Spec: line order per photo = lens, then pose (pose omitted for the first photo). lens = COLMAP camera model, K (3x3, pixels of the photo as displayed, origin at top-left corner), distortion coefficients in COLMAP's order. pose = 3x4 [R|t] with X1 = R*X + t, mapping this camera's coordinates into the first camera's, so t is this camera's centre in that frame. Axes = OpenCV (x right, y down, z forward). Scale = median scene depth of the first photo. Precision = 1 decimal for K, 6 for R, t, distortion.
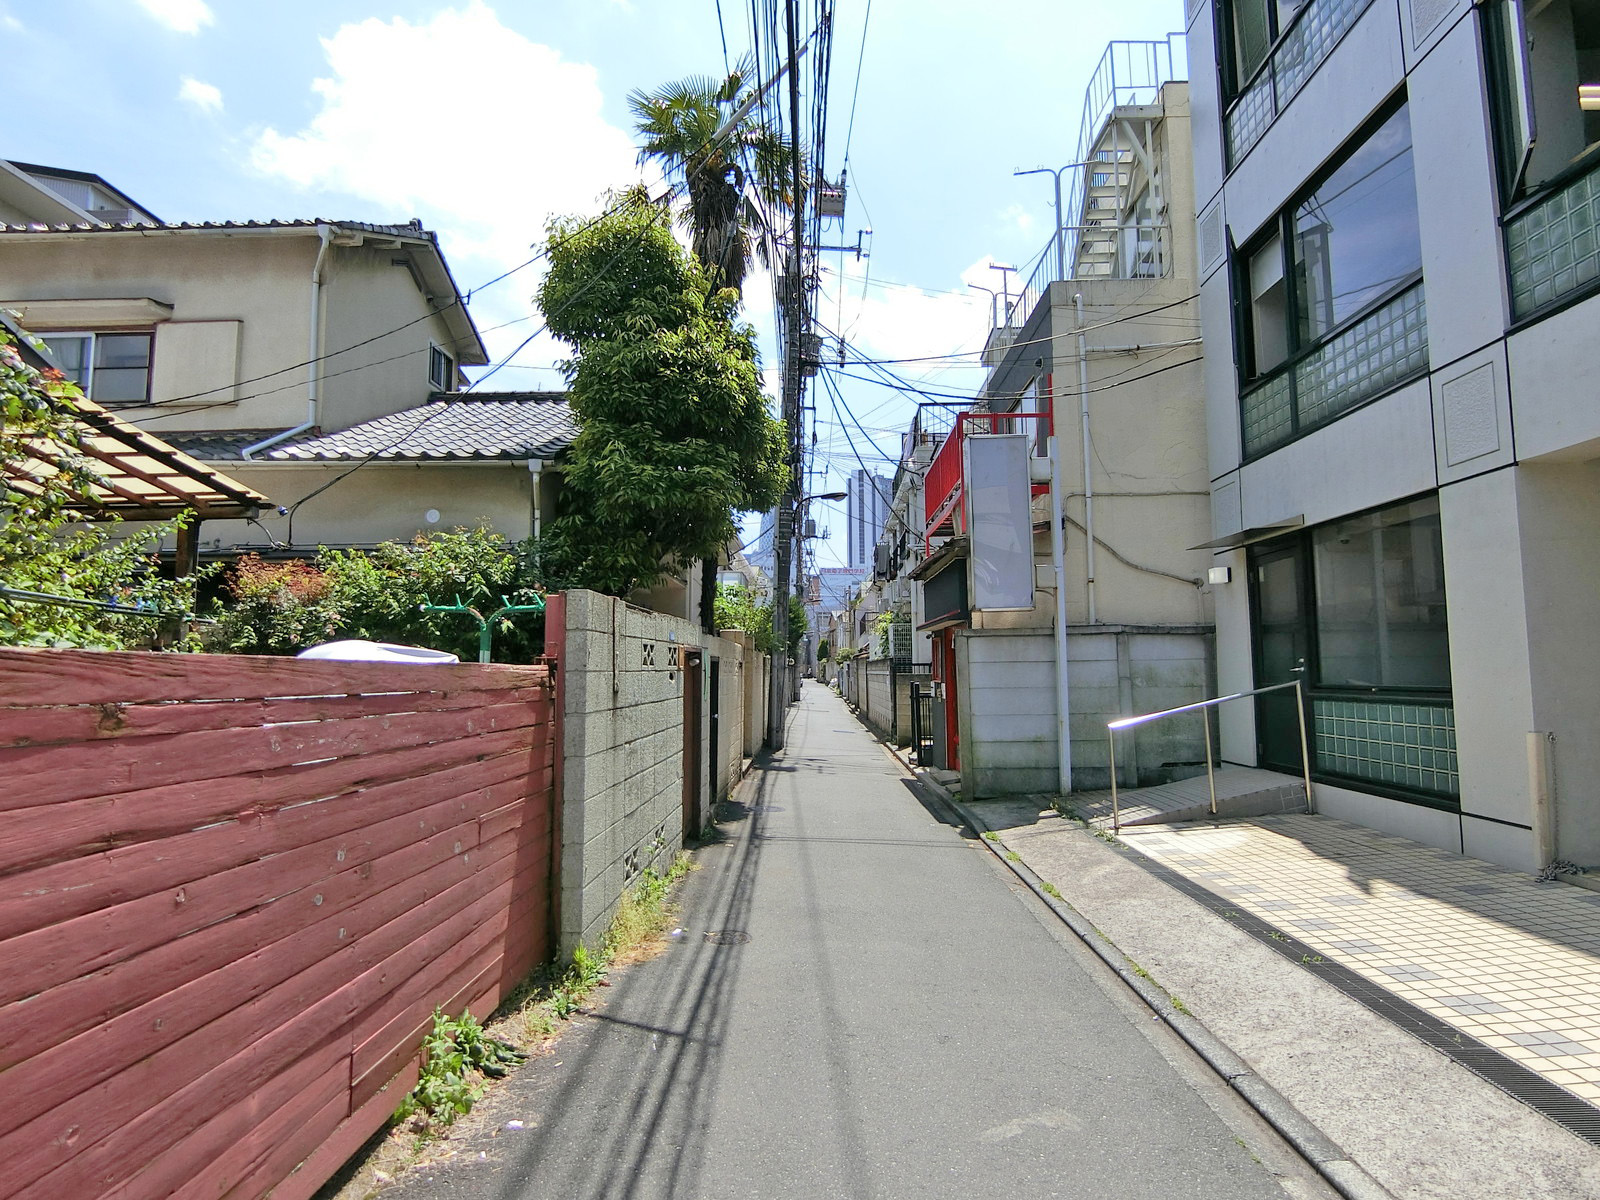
lens RADIAL K [[900.6, 0, 805.9], [0, 900.6, 600.1], [0, 0, 1]] dist [-0.010971, -0.000935]
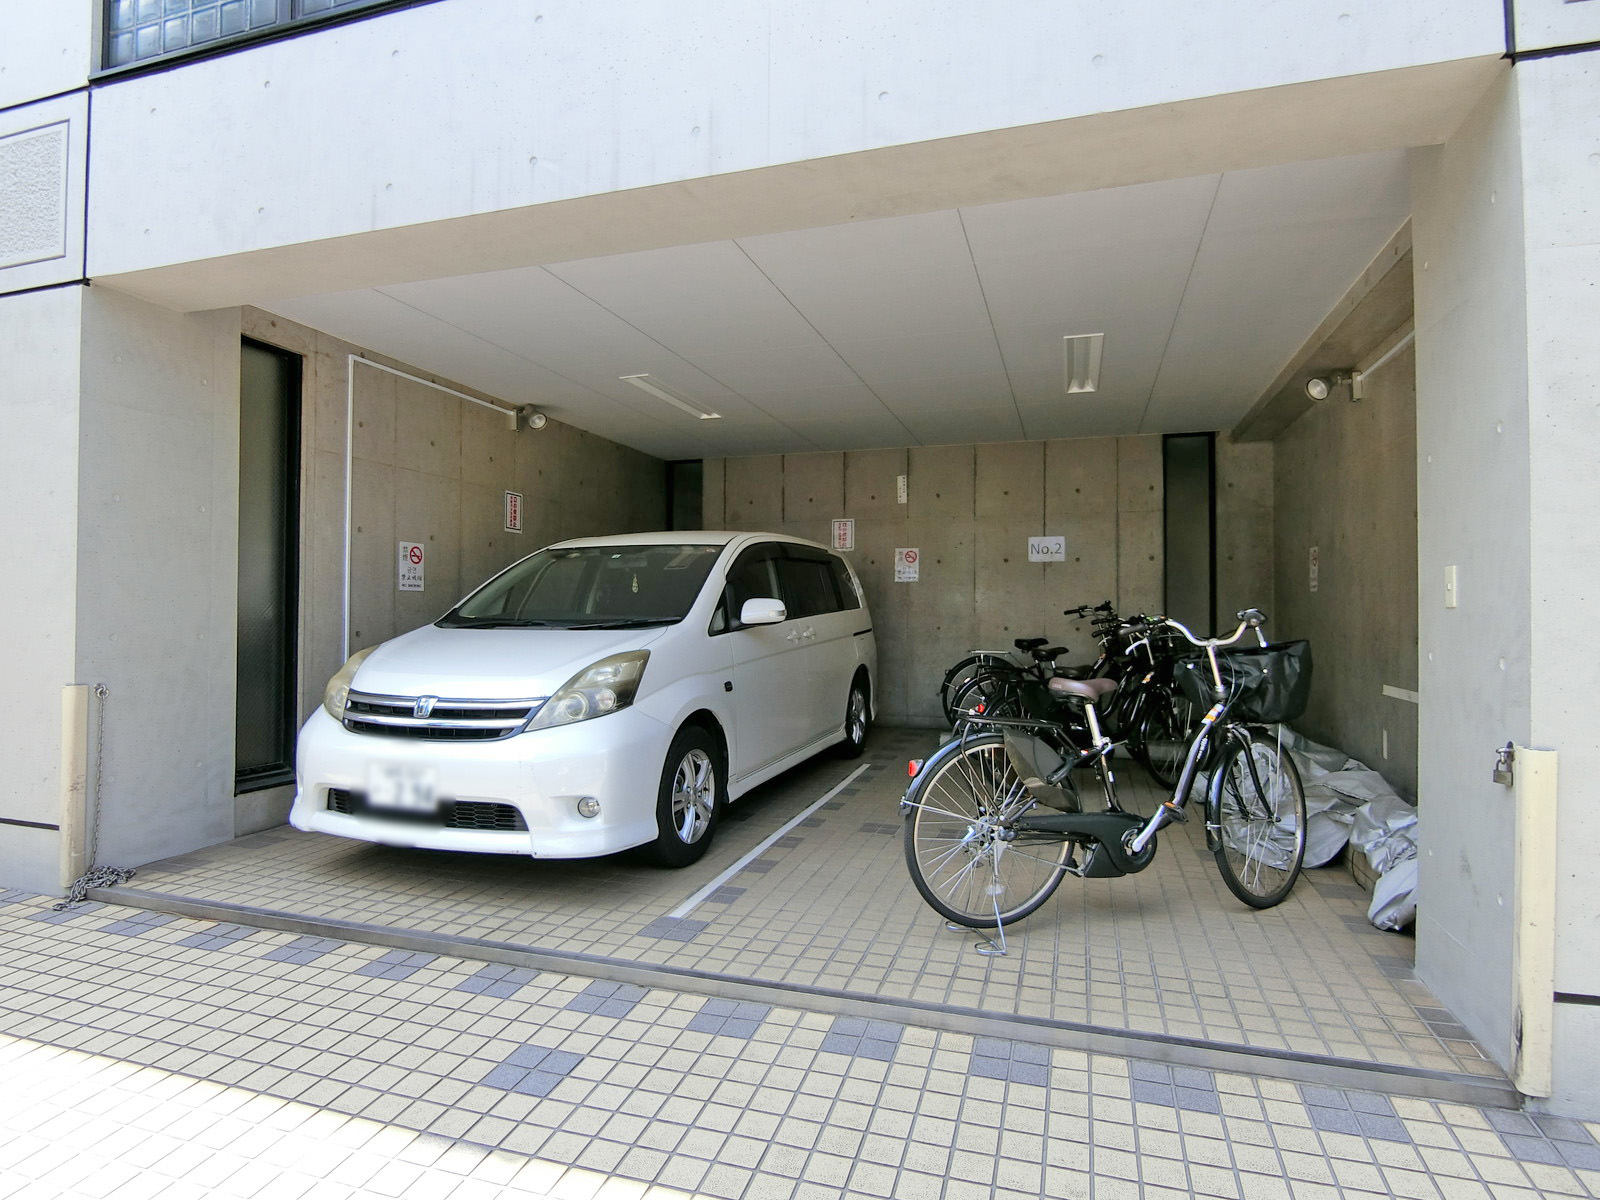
lens RADIAL K [[900.6, 0, 802.2], [0, 900.6, 604.7], [0, 0, 1]] dist [-0.010971, -0.000935]
pose [[0.286708, 0.018354, 0.957842, 0.329396], [-0.092321, 0.995693, 0.008555, 0.031789], [-0.953559, -0.090882, 0.287168, 0.292350]]
